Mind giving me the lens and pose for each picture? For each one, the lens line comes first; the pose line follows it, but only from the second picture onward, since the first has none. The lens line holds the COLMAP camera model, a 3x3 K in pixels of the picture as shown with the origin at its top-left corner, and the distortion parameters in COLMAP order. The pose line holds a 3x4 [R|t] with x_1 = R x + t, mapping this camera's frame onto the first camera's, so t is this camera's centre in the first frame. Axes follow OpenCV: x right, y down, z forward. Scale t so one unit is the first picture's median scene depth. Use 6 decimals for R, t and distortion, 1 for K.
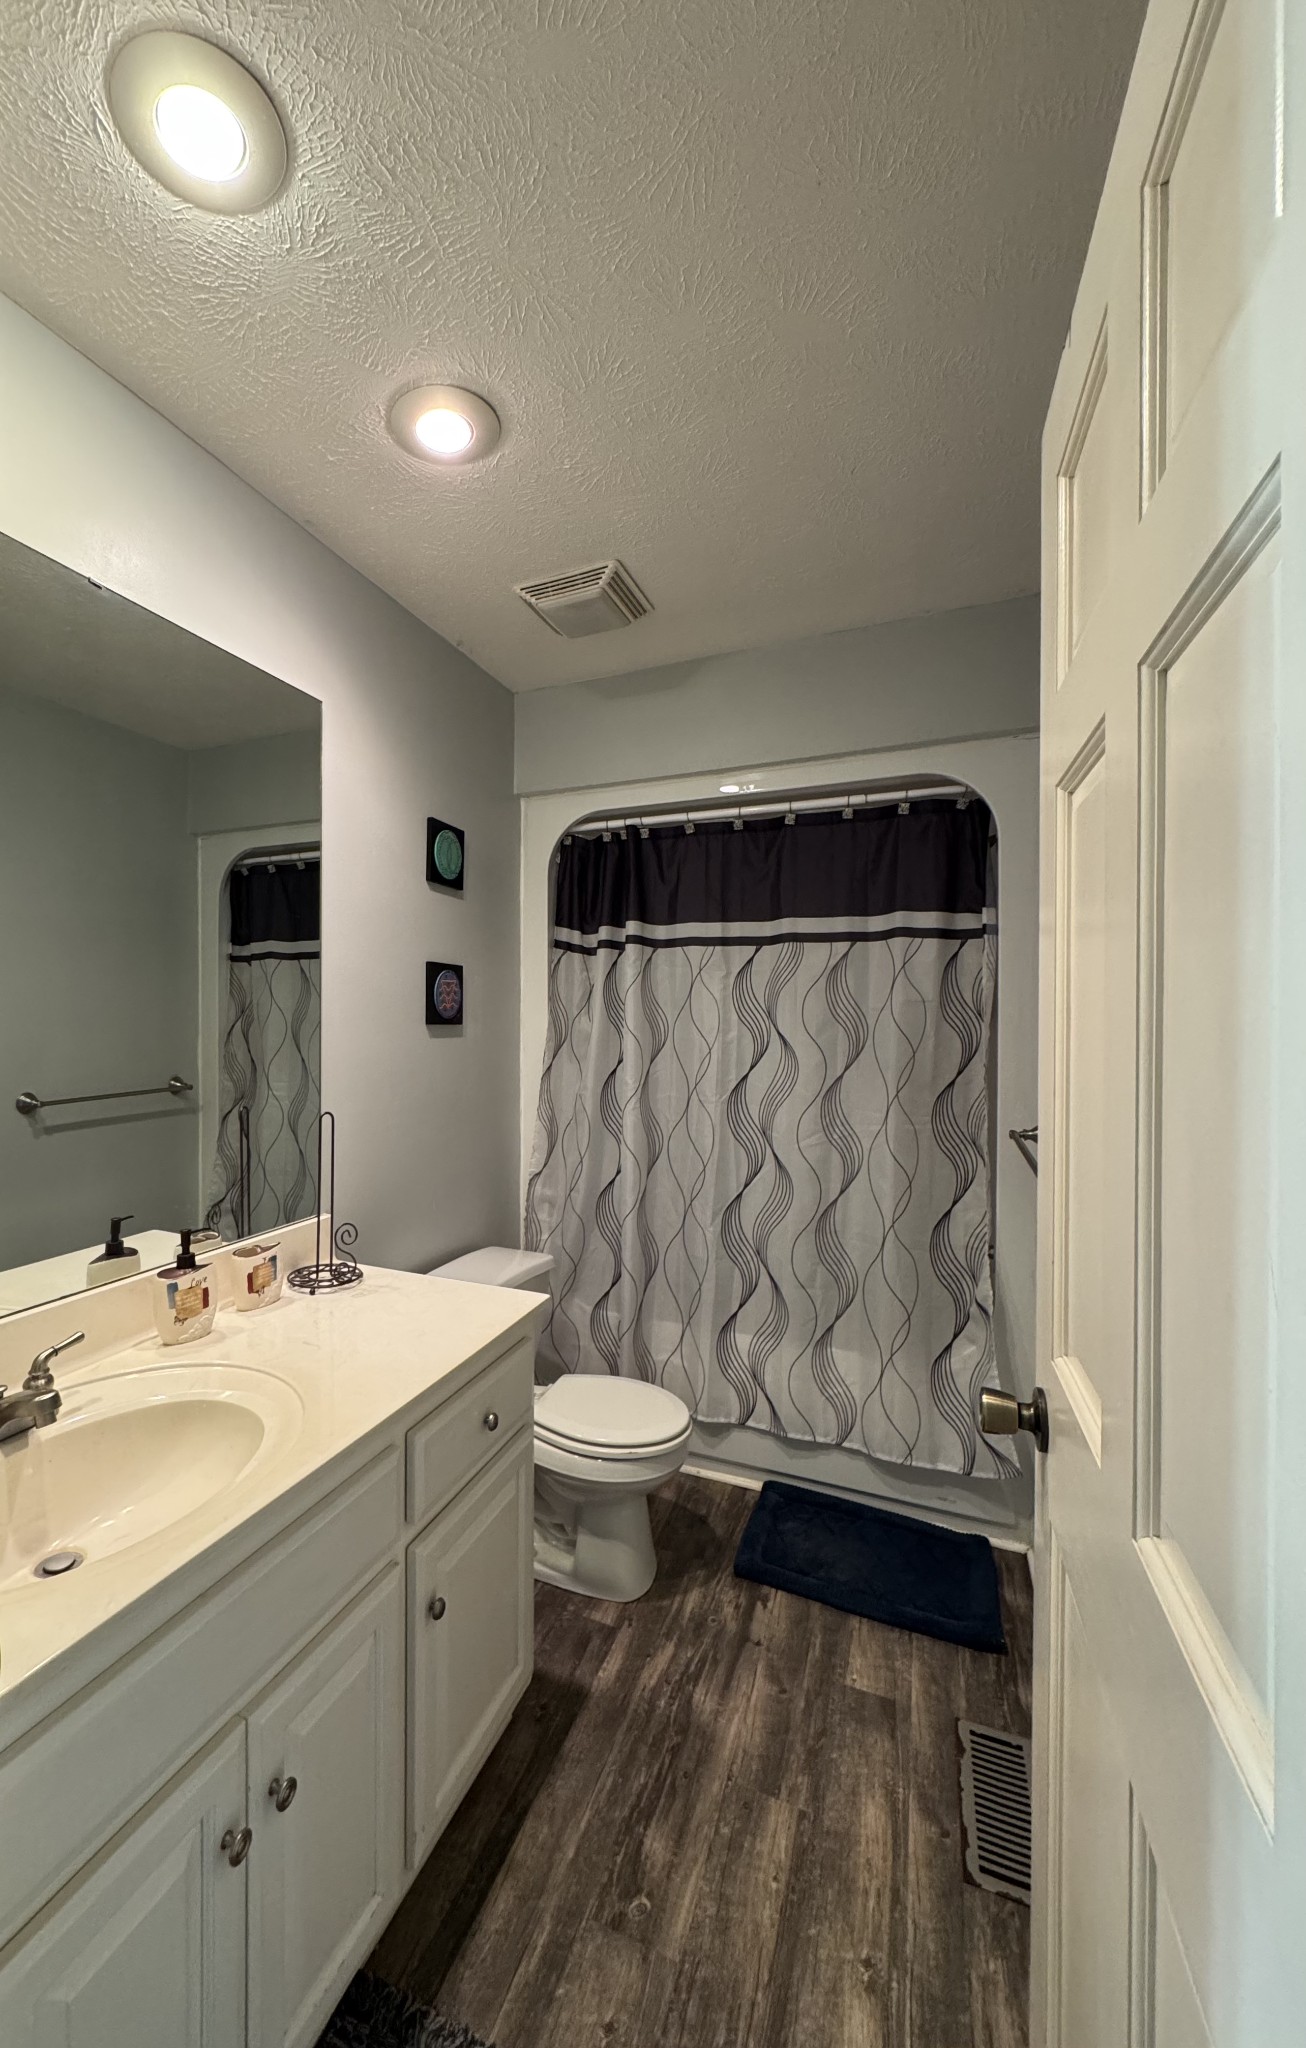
lens RADIAL K [[683.1, 0, 647.1], [0, 683.1, 1017.7], [0, 0, 1]] dist [-0.002306, -0.000075]
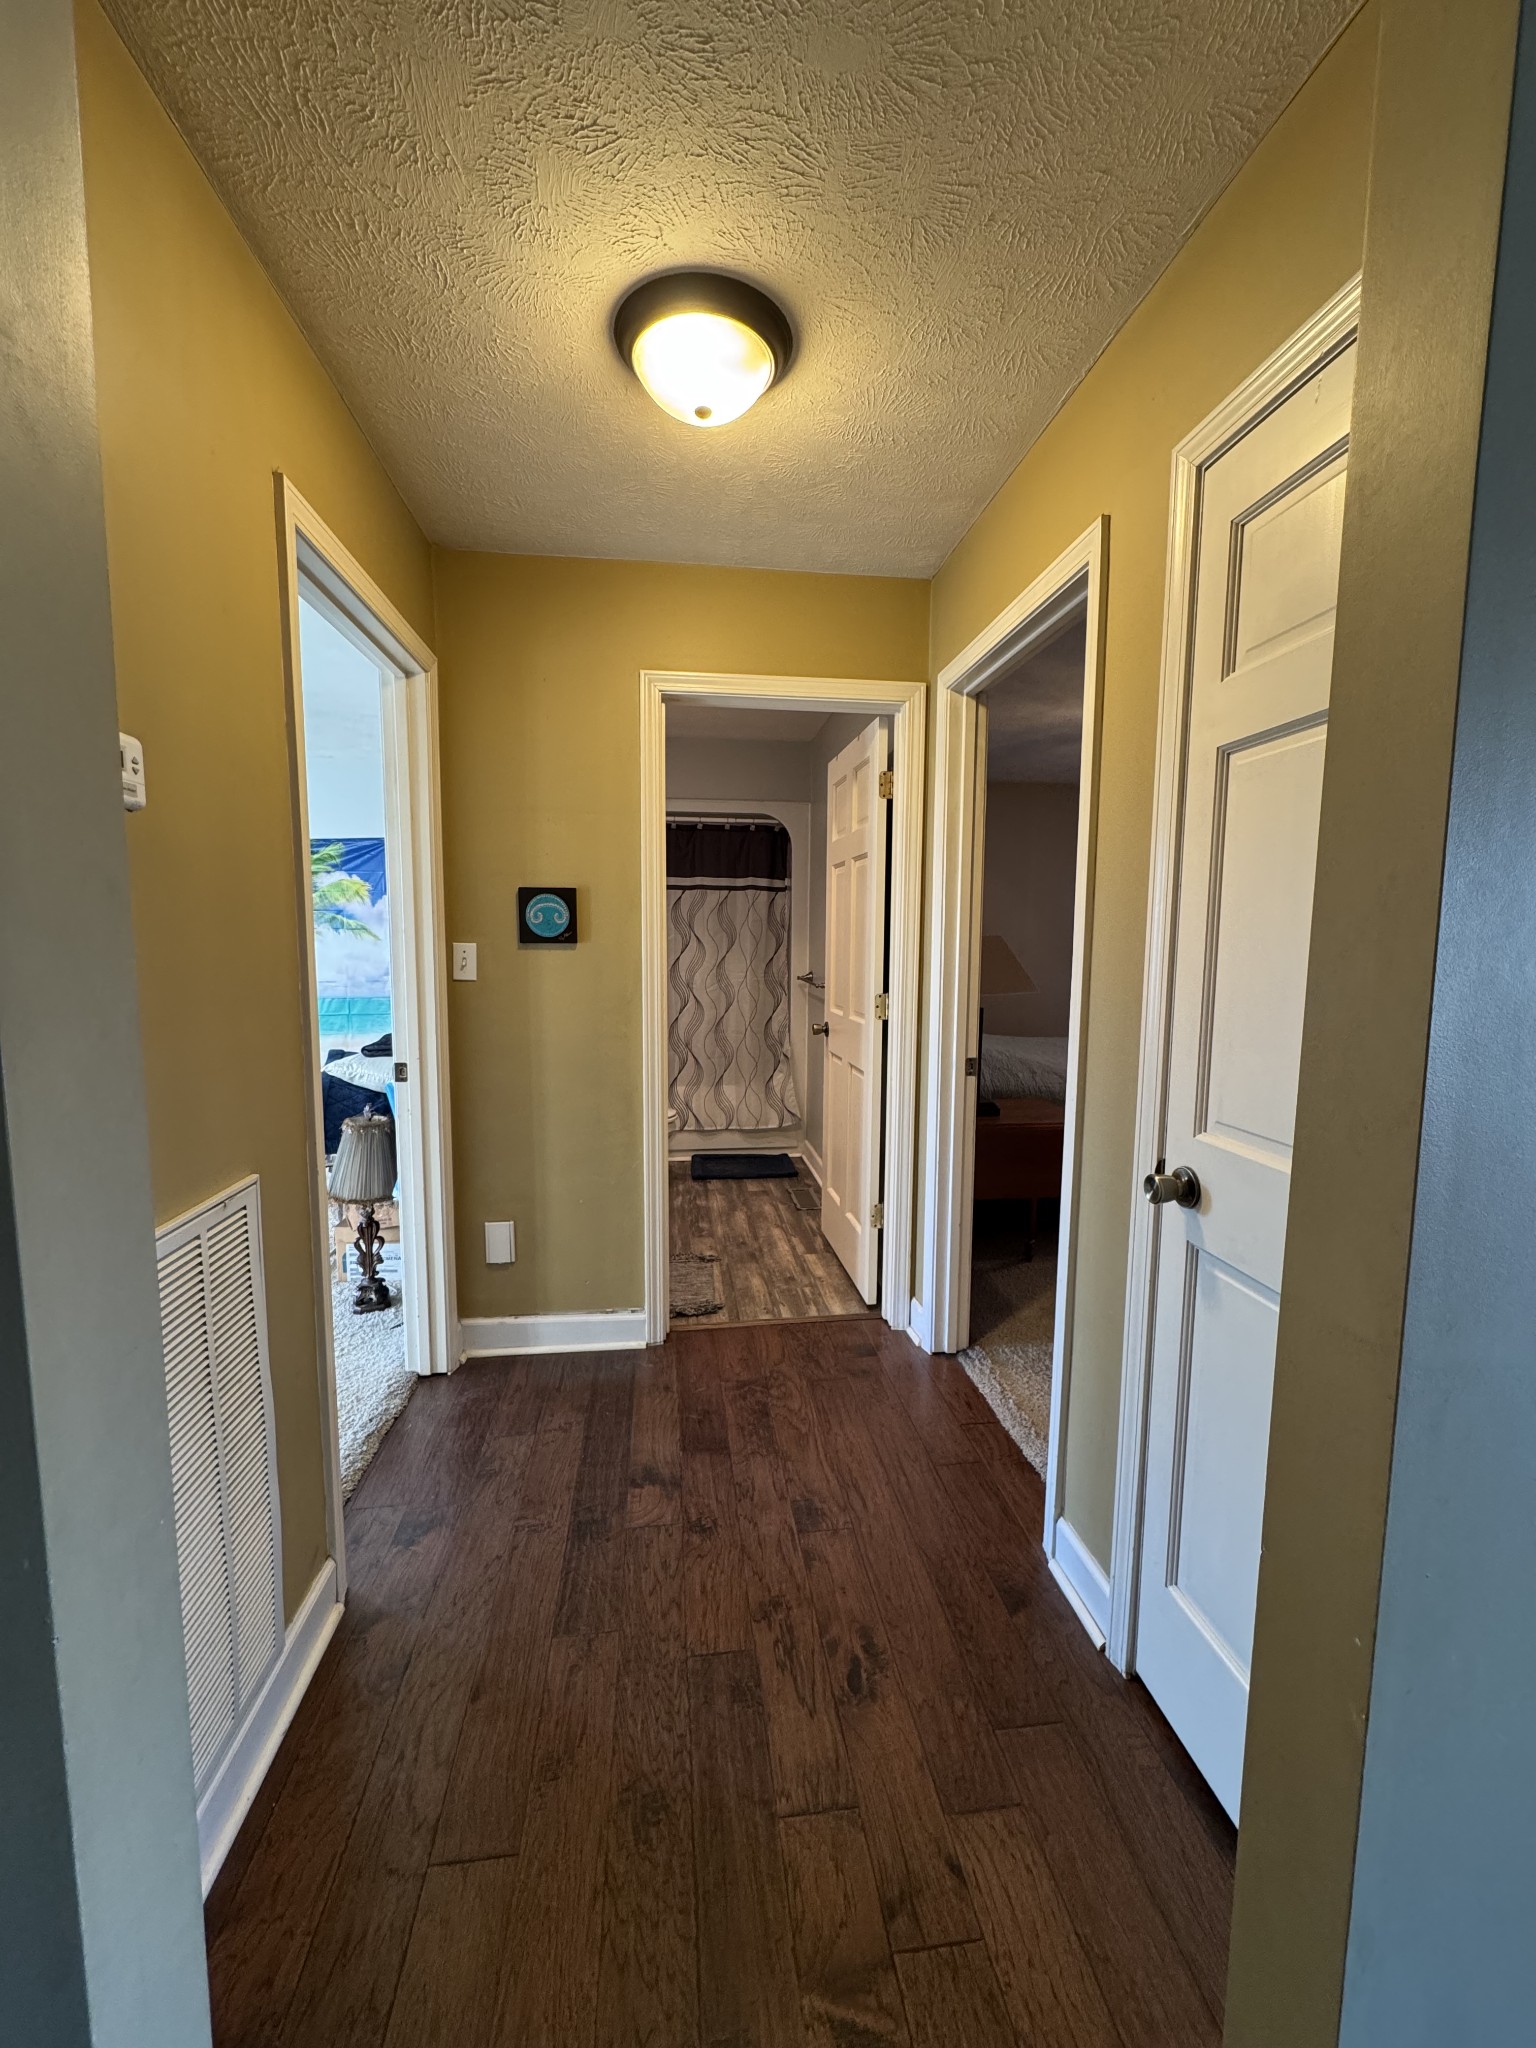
lens RADIAL K [[820.2, 0, 763.5], [0, 820.2, 1017.7], [0, 0, 1]] dist [-0.002564, -0.000099]
pose [[0.849508, -0.047898, 0.525396, -0.959214], [-0.000280, 0.995829, 0.091238, 0.046498], [-0.527575, -0.077655, 0.845952, -1.212022]]
